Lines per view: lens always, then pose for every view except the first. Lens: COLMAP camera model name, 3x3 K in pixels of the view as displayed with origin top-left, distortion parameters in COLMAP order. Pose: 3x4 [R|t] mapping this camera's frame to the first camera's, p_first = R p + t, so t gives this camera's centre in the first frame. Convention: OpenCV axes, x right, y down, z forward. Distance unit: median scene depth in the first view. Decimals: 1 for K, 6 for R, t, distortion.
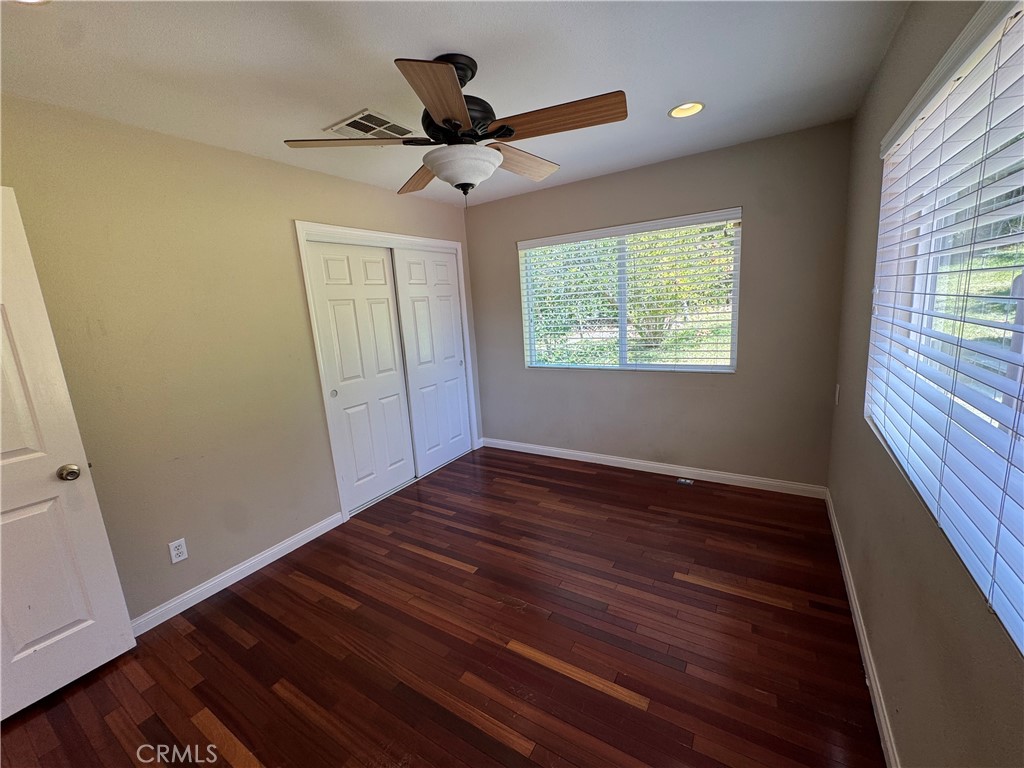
lens RADIAL K [[412.0, 0, 507.8], [0, 412.0, 380.2], [0, 0, 1]] dist [-0.000221, 0.000033]
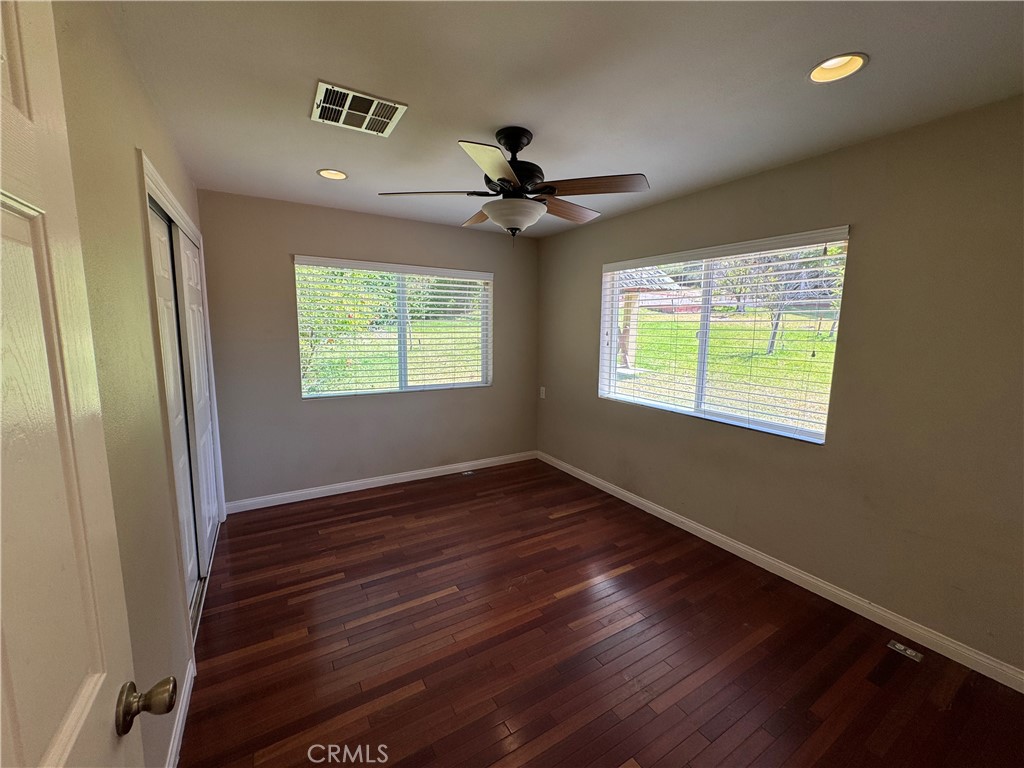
lens RADIAL K [[416.8, 0, 512.0], [0, 416.8, 384.0], [0, 0, 1]] dist [-0.001417, -0.000240]
pose [[0.448594, -0.052906, 0.892168, -0.697723], [0.117045, 0.993127, 0.000041, -0.015145], [-0.886038, 0.104406, 0.451703, 0.283956]]
